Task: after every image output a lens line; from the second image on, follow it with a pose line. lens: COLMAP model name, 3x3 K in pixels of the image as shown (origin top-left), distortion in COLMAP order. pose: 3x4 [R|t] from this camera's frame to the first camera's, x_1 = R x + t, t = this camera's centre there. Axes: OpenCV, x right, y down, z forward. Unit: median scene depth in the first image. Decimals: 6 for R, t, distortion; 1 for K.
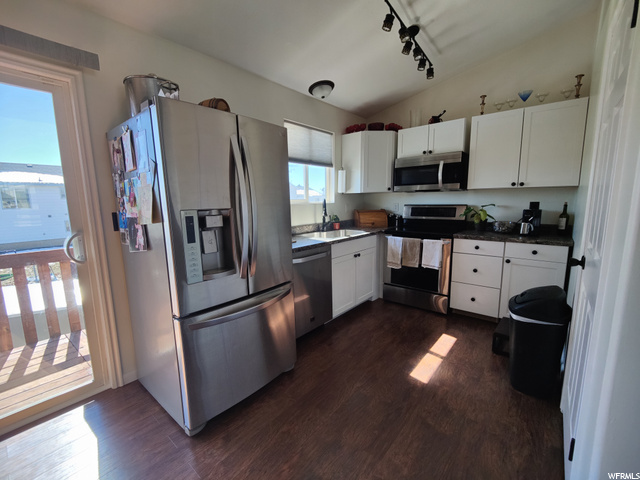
lens RADIAL K [[276.6, 0, 319.3], [0, 276.6, 243.1], [0, 0, 1]] dist [-0.000345, -0.000229]
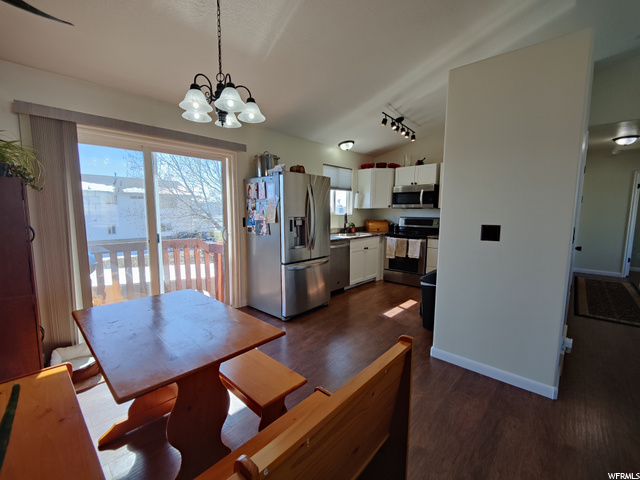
lens RADIAL K [[276.6, 0, 319.3], [0, 276.6, 243.1], [0, 0, 1]] dist [-0.000345, -0.000229]
pose [[0.998321, 0.027446, -0.051006, -0.048139], [-0.029279, 0.998939, -0.035544, 0.074937], [0.049977, 0.036978, 0.998066, -0.559057]]
